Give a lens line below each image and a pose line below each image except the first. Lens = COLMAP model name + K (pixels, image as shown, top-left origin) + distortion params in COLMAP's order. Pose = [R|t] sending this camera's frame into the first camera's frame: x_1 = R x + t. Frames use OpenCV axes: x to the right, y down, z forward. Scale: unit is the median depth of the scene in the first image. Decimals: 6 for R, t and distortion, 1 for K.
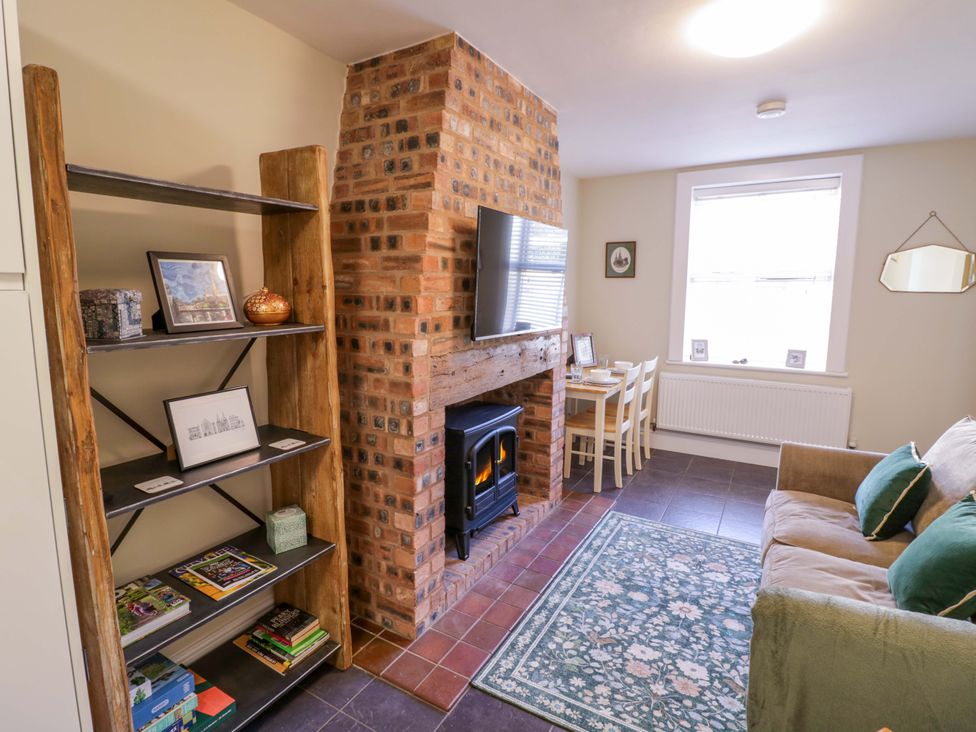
lens RADIAL K [[506.0, 0, 488.0], [0, 506.0, 356.1], [0, 0, 1]] dist [0.001574, -0.014764]
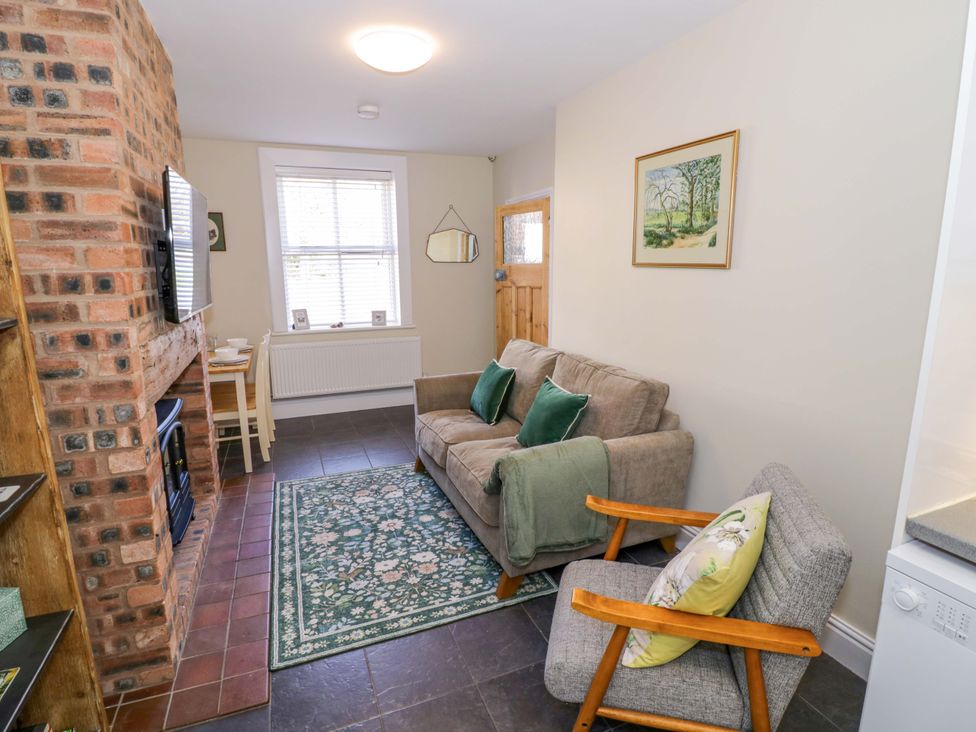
lens RADIAL K [[506.0, 0, 488.0], [0, 506.0, 356.1], [0, 0, 1]] dist [0.001574, -0.014764]
pose [[0.613968, -0.153291, 0.774303, -0.396513], [0.114121, 0.987893, 0.105086, -0.005086], [-0.781037, 0.023845, 0.624029, 0.044661]]
